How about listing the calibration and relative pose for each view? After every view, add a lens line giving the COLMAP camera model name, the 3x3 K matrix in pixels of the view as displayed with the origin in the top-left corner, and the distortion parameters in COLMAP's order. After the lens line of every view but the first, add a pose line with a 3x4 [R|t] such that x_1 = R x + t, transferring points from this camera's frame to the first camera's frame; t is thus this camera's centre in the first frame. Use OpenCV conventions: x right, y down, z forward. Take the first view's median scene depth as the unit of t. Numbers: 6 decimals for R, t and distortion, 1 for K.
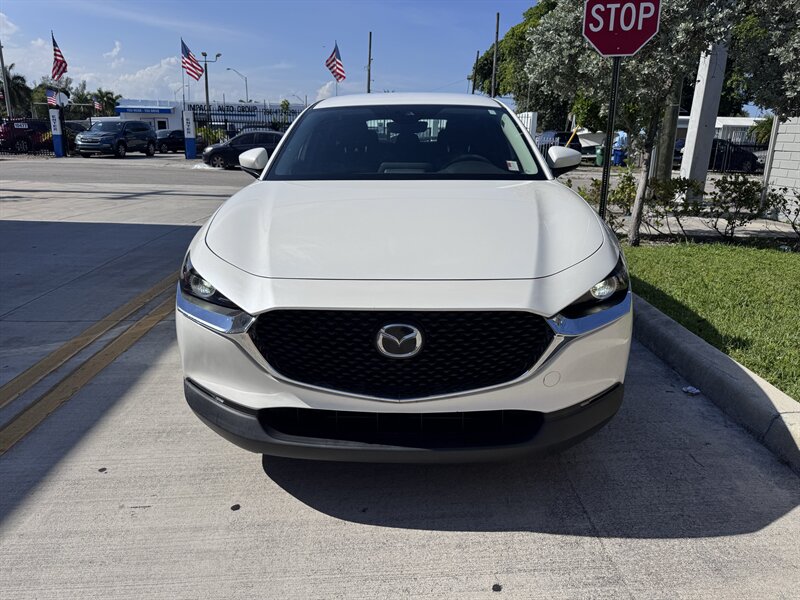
lens RADIAL K [[579.0, 0, 398.2], [0, 579.0, 302.2], [0, 0, 1]] dist [-0.000948, -0.003305]
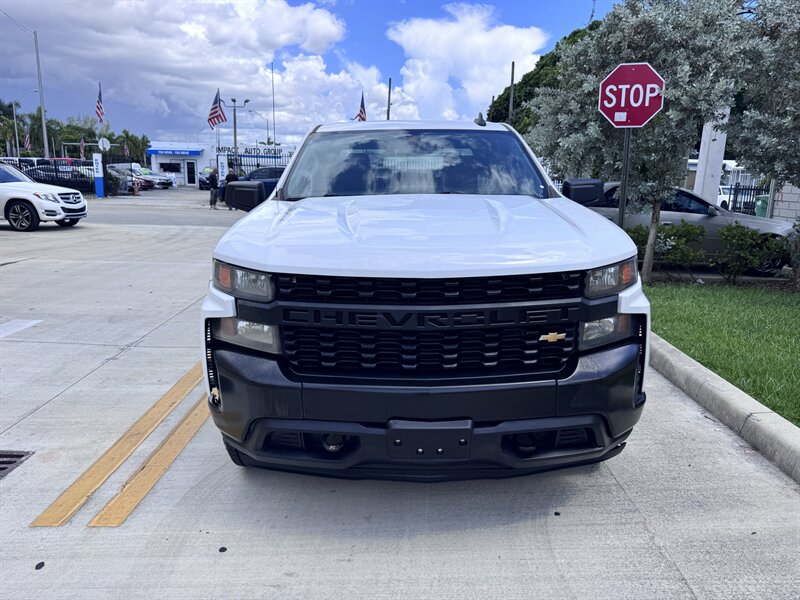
lens RADIAL K [[587.7, 0, 399.1], [0, 587.7, 298.5], [0, 0, 1]] dist [-0.005875, -0.001645]
pose [[0.999835, 0.005603, -0.017280, -0.059005], [-0.006765, 0.997668, -0.067922, 0.006635], [0.016859, 0.068028, 0.997541, -0.159207]]
